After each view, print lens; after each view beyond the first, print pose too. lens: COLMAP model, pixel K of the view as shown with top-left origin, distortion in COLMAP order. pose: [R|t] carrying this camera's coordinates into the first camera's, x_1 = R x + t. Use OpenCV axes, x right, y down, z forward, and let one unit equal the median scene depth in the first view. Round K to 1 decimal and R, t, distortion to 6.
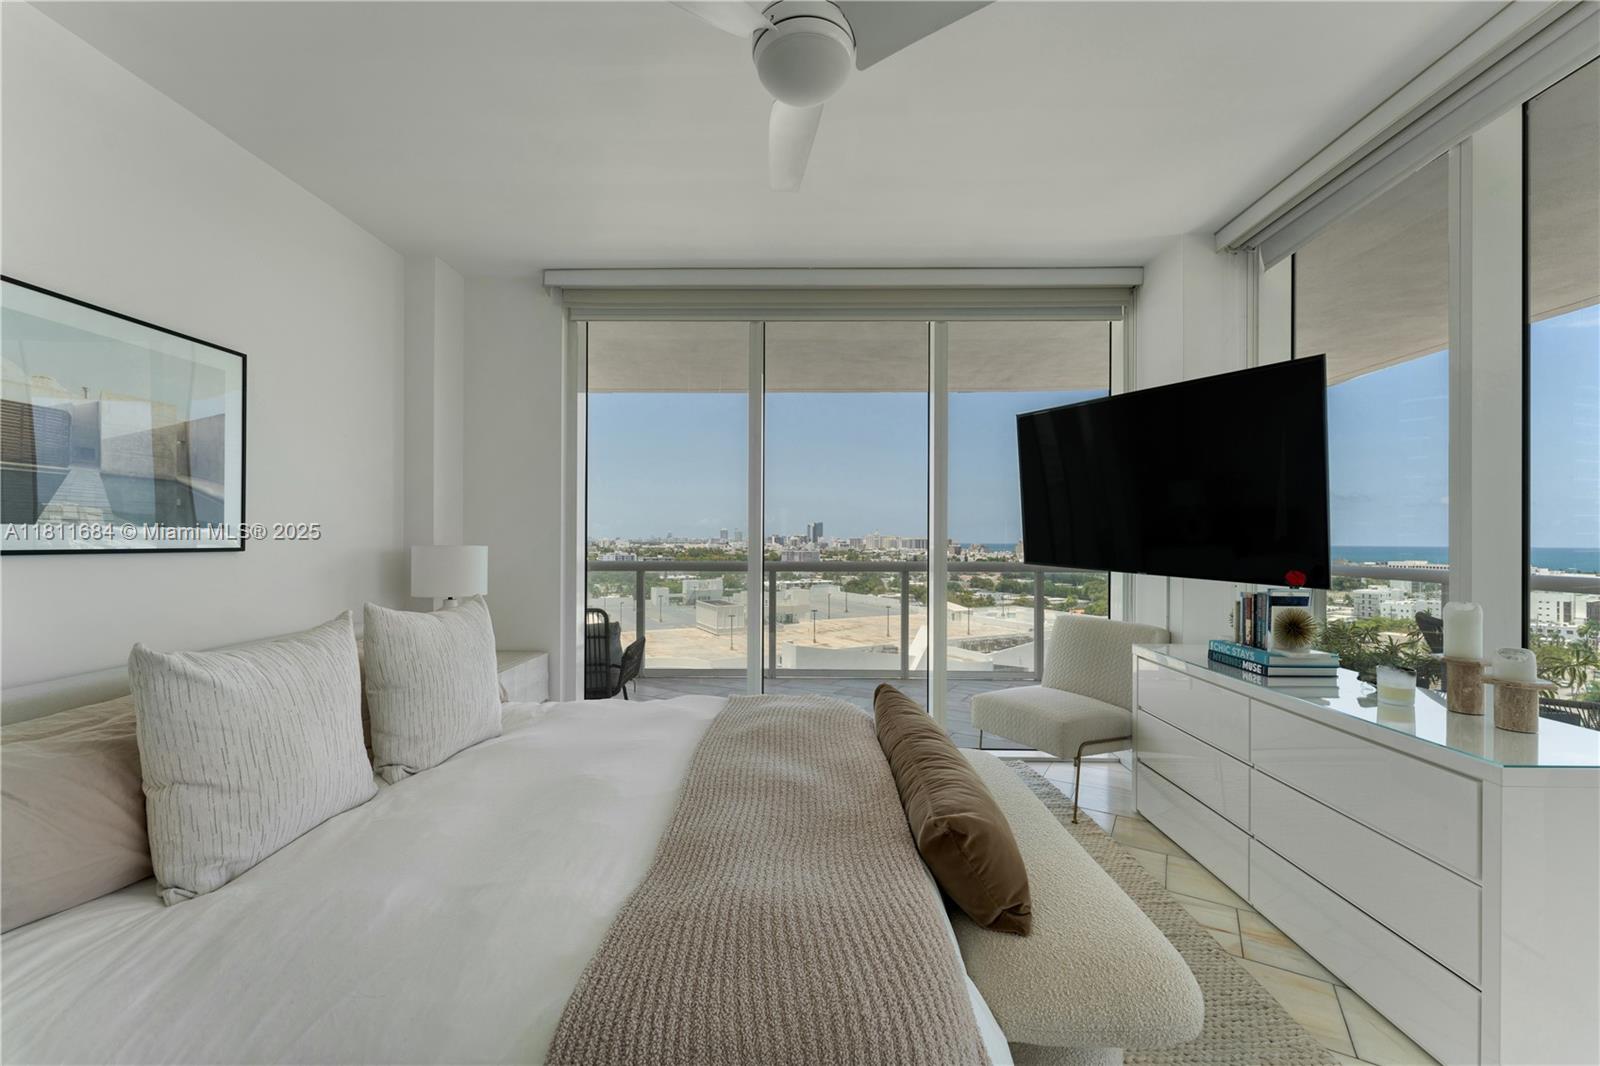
lens RADIAL K [[646.3, 0, 789.3], [0, 646.3, 534.2], [0, 0, 1]] dist [-0.001767, -0.000661]
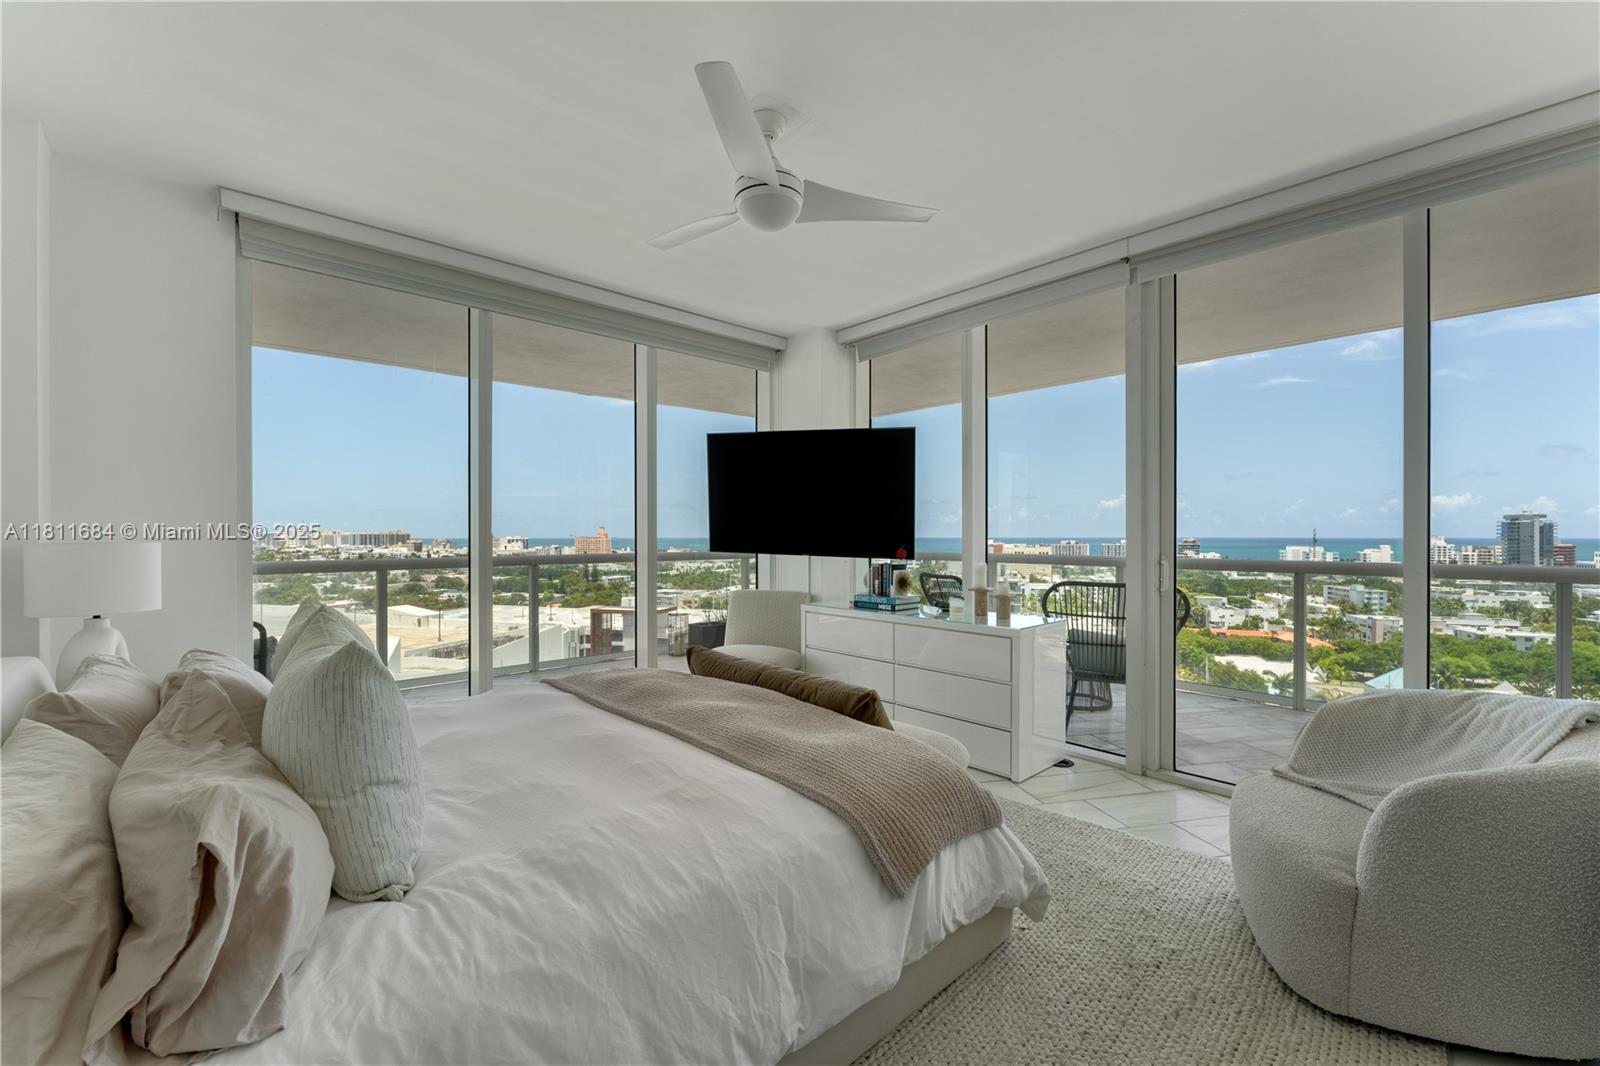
lens RADIAL K [[673.2, 0, 796.5], [0, 673.2, 533.6], [0, 0, 1]] dist [-0.005158, 0.001761]
pose [[0.714294, -0.005383, 0.699825, -0.528021], [-0.000481, 0.999966, 0.008182, -0.000726], [-0.699846, -0.006181, 0.714267, -0.075777]]
